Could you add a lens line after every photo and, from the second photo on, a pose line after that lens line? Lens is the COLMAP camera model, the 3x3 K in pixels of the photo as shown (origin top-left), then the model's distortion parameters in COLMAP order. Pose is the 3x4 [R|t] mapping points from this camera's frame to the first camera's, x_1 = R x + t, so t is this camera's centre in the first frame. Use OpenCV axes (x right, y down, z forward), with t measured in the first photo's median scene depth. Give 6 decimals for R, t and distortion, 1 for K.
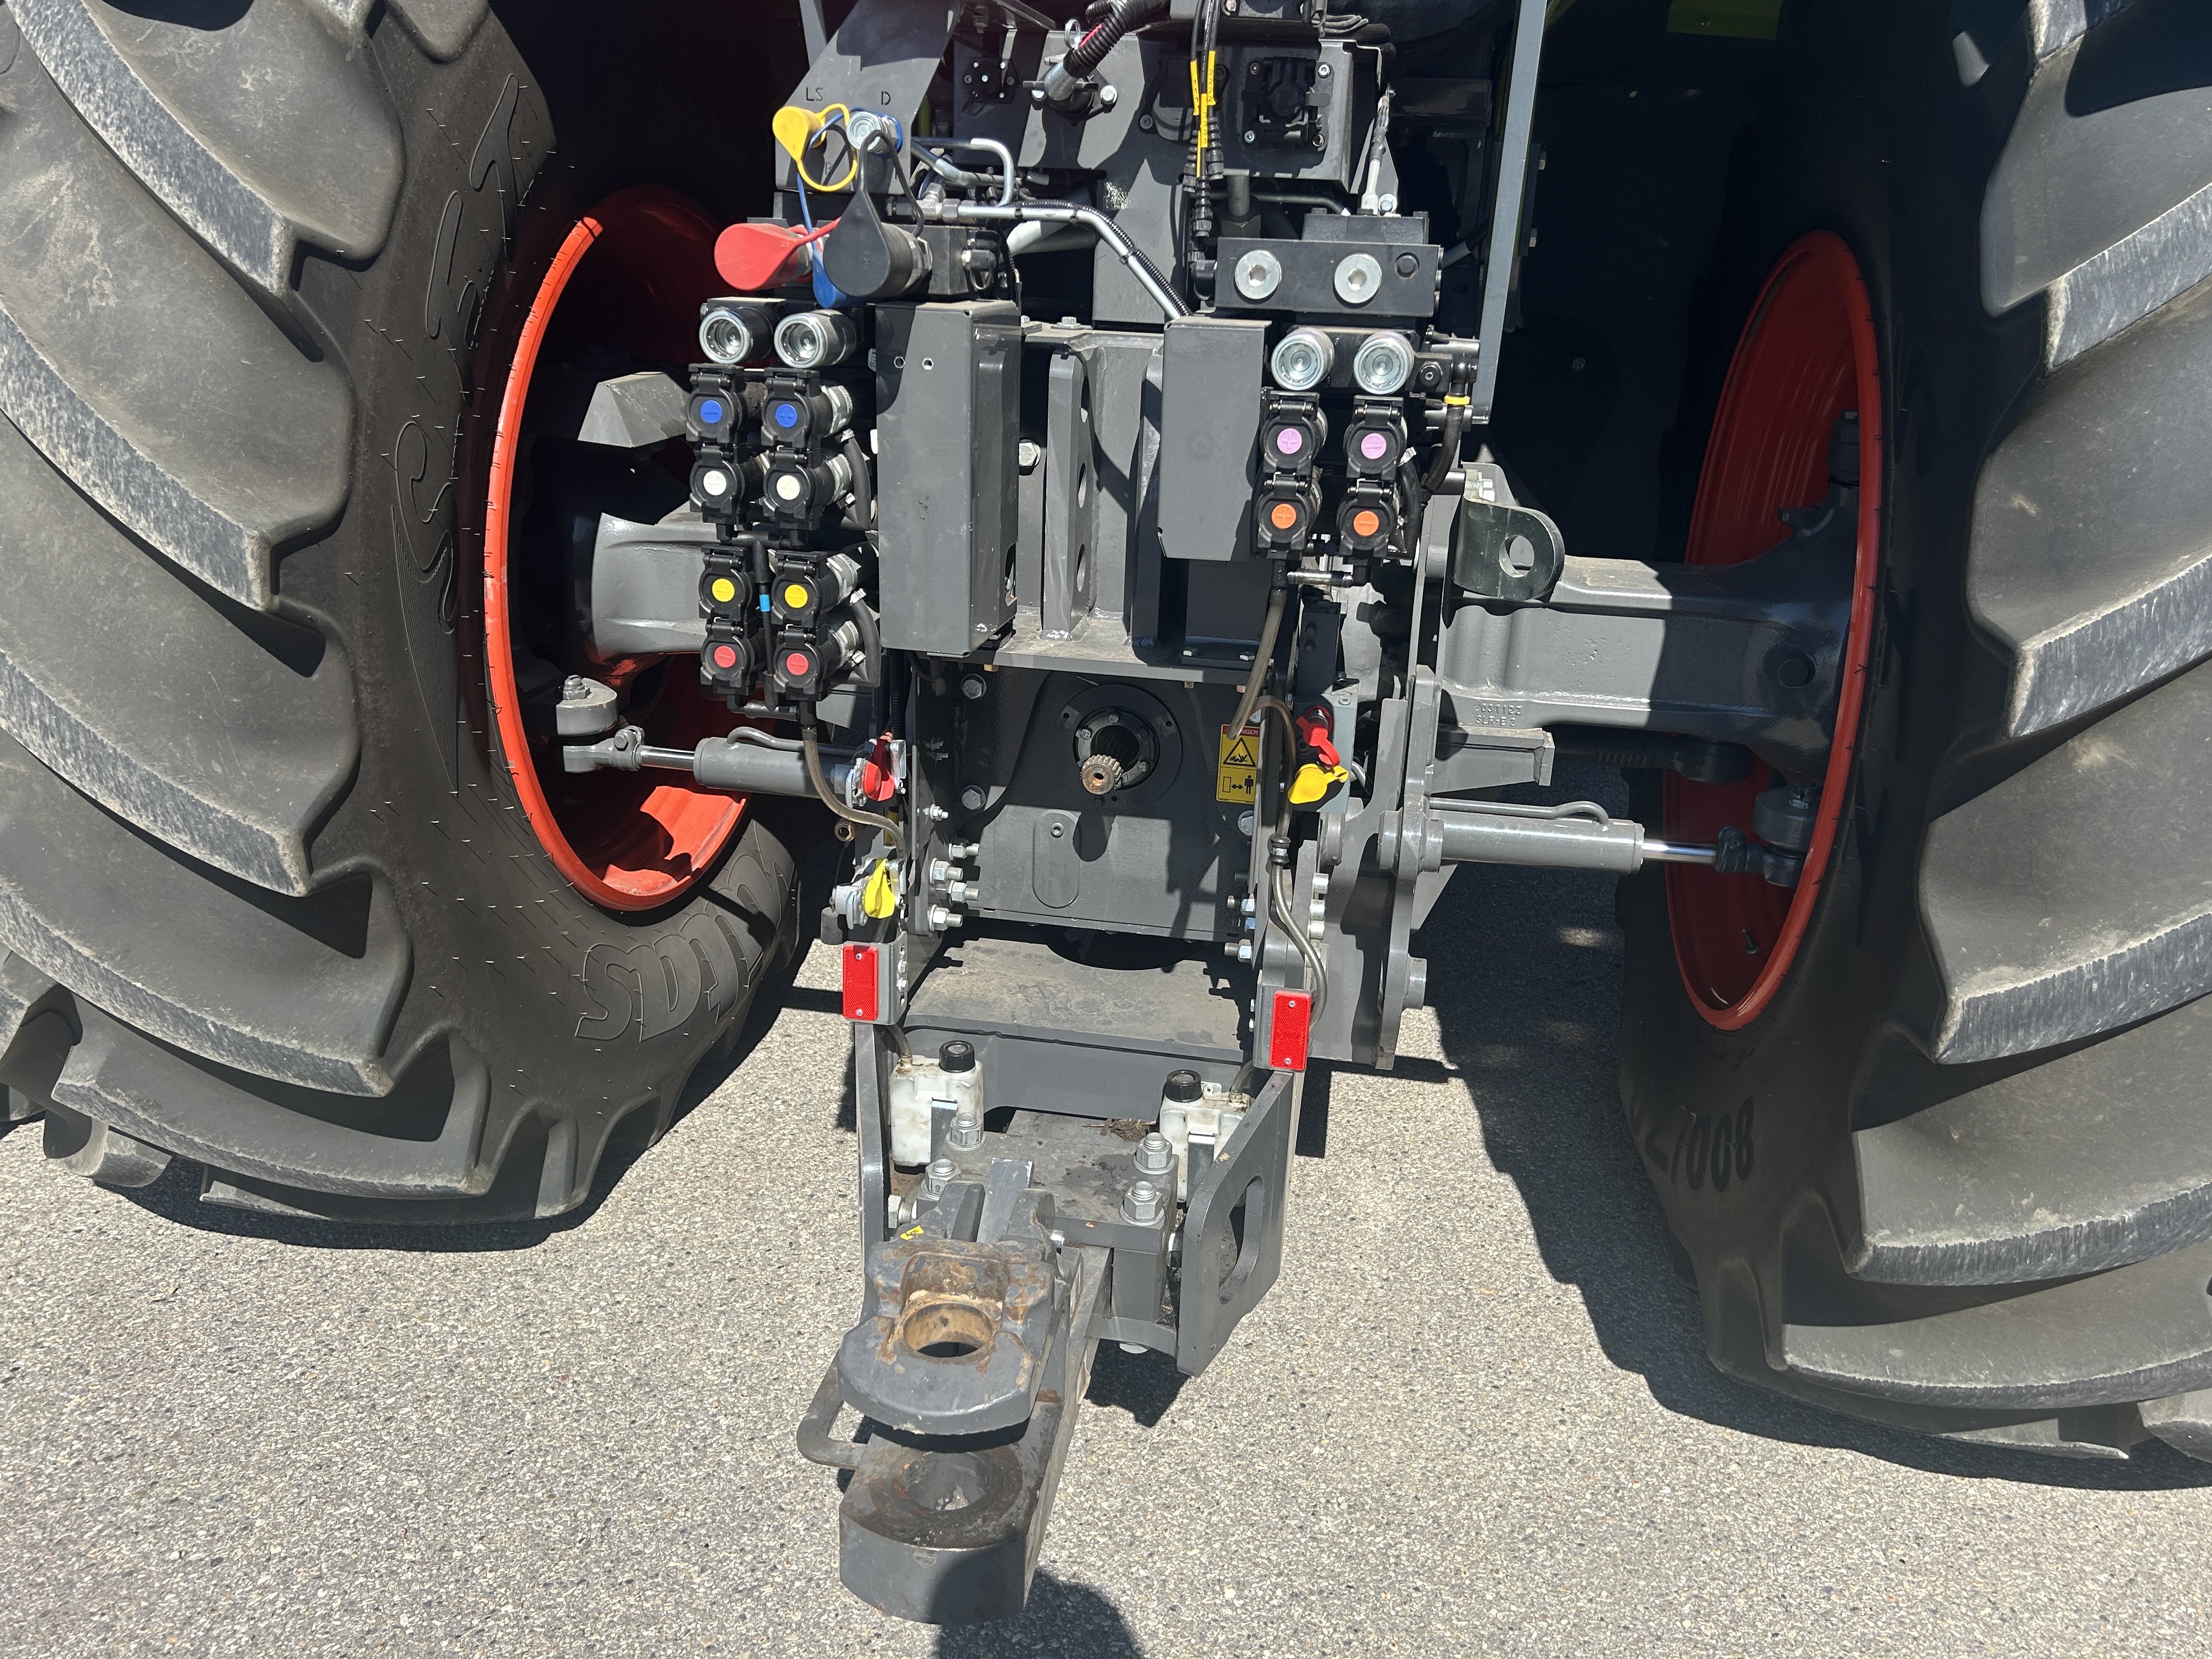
lens RADIAL K [[1640.2, 0, 1113.7], [0, 1640.2, 844.5], [0, 0, 1]] dist [0.096421, -0.108988]
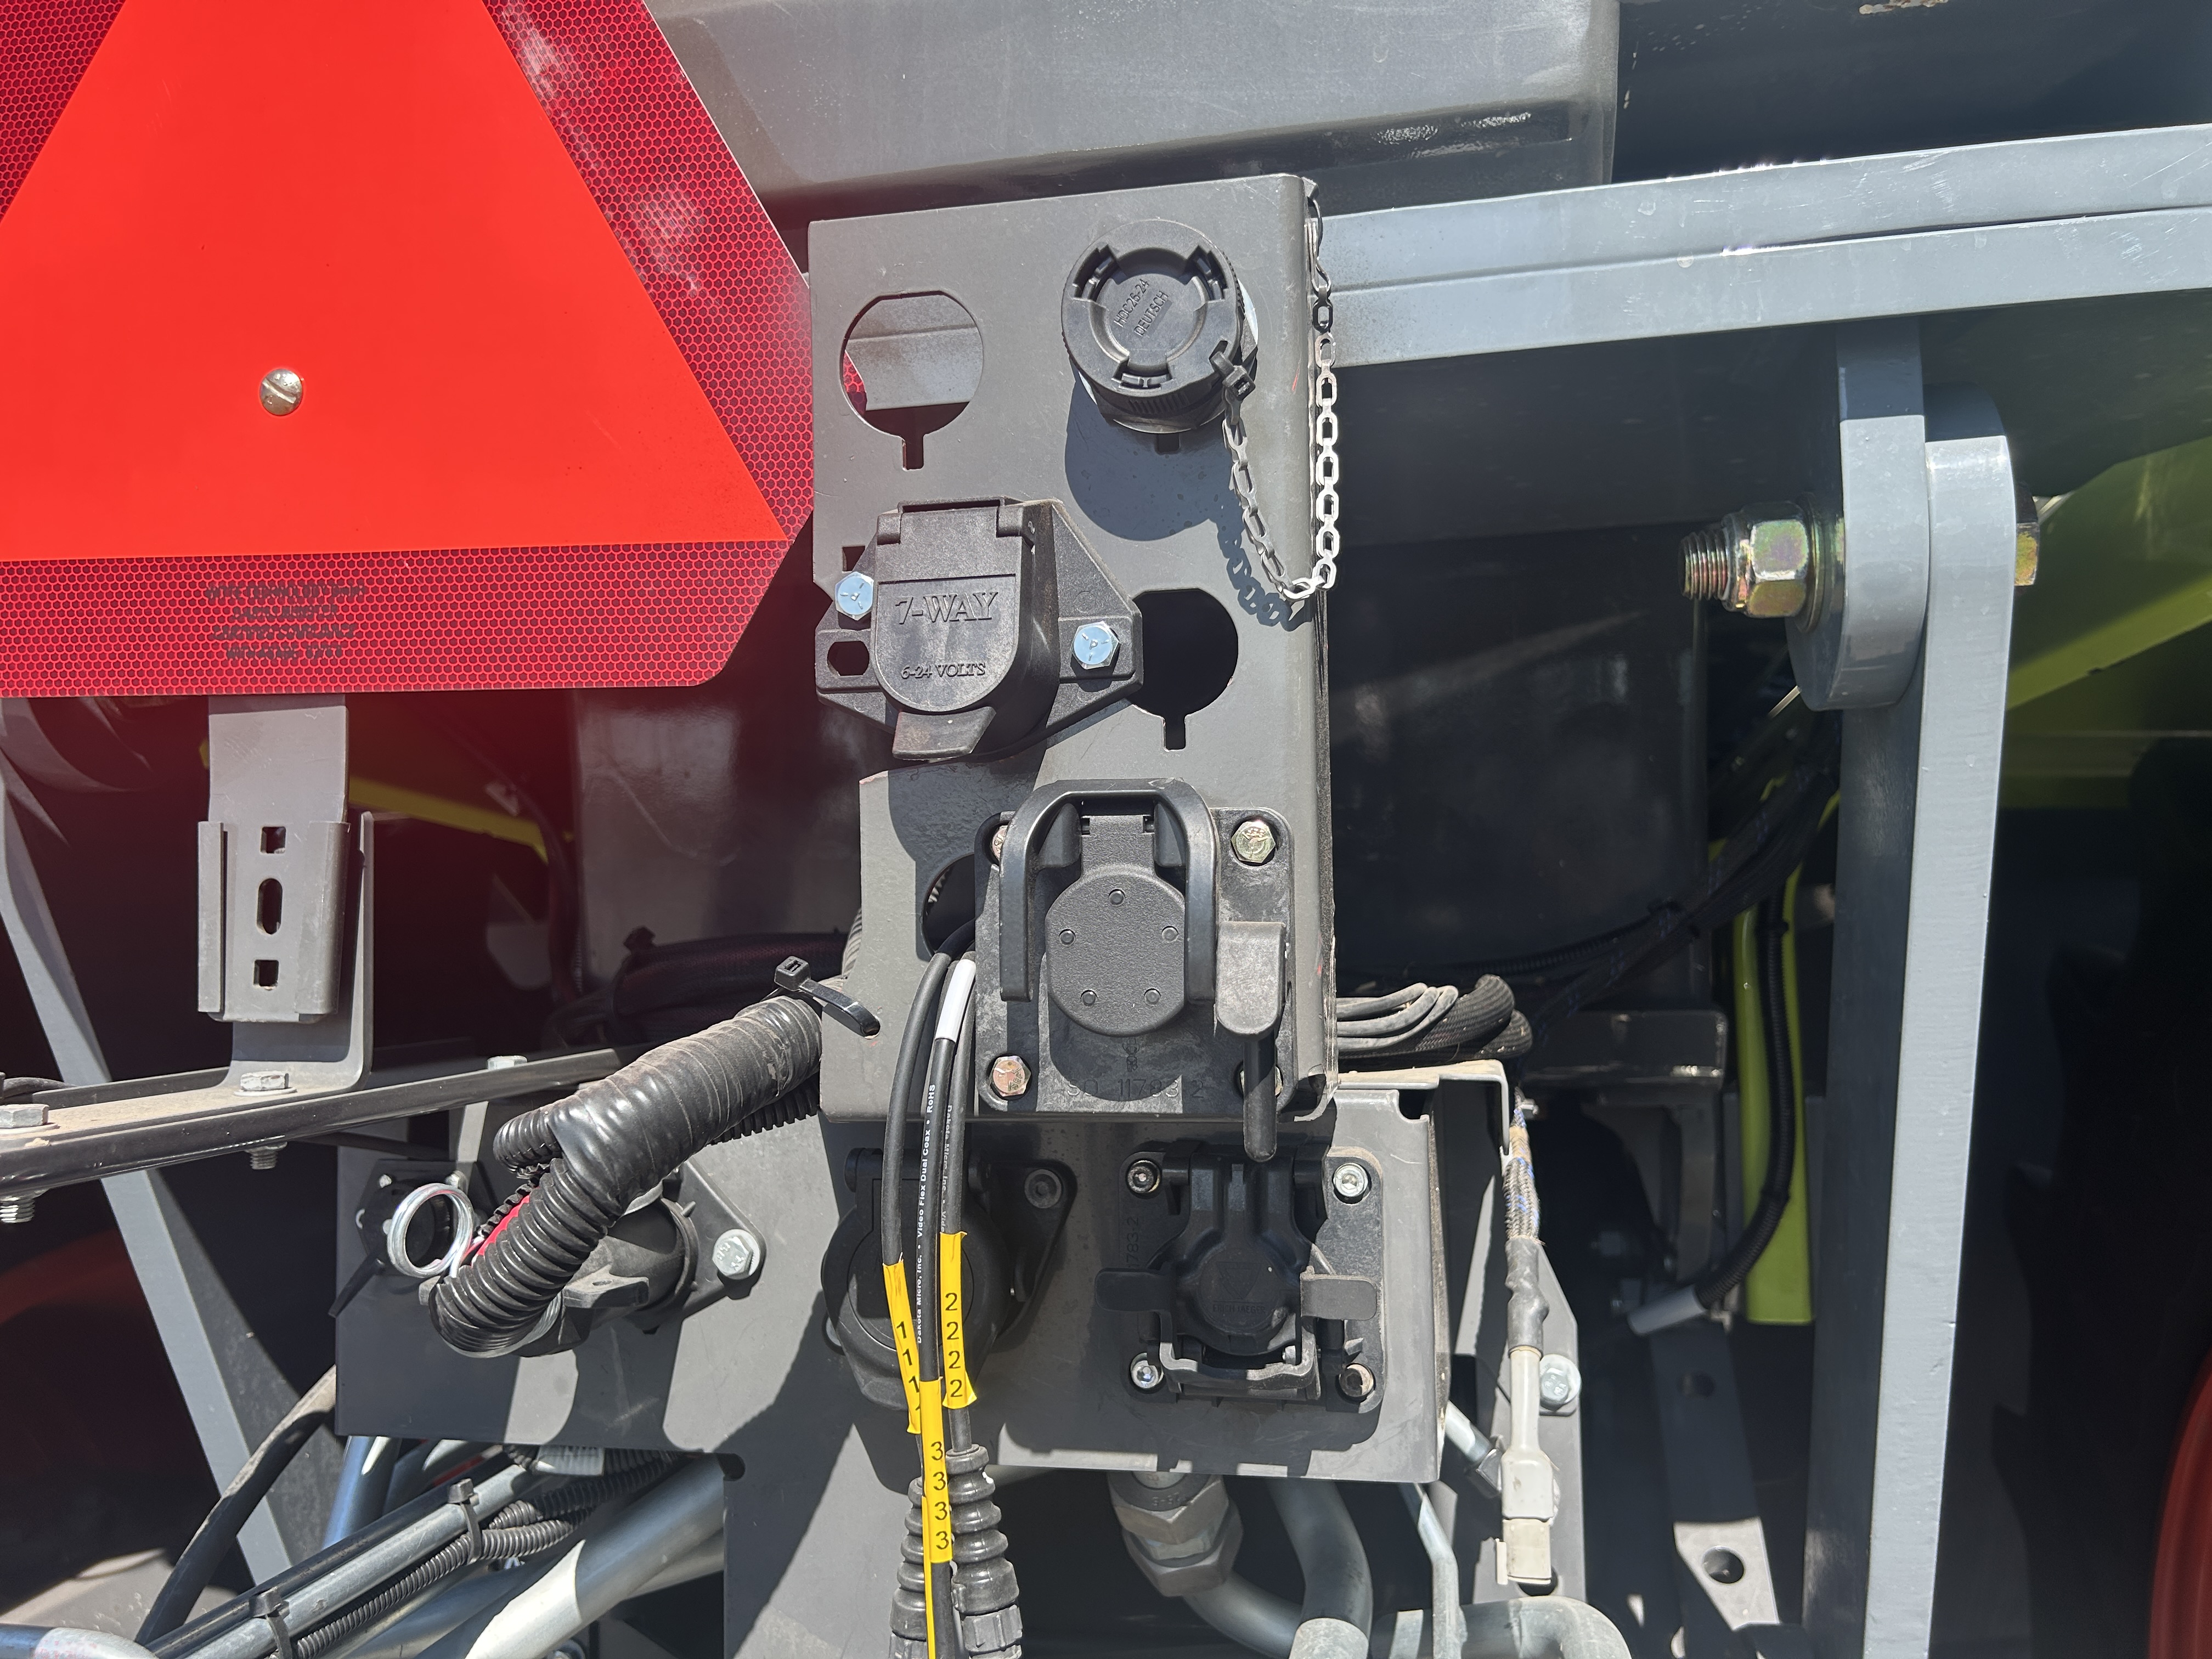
lens RADIAL K [[1640.2, 0, 1113.7], [0, 1640.2, 844.5], [0, 0, 1]] dist [0.096421, -0.108988]
pose [[0.996701, -0.074123, -0.033063, 0.094147], [0.054558, 0.913475, -0.403221, -0.390865], [0.060090, 0.400087, 0.914505, 0.665134]]
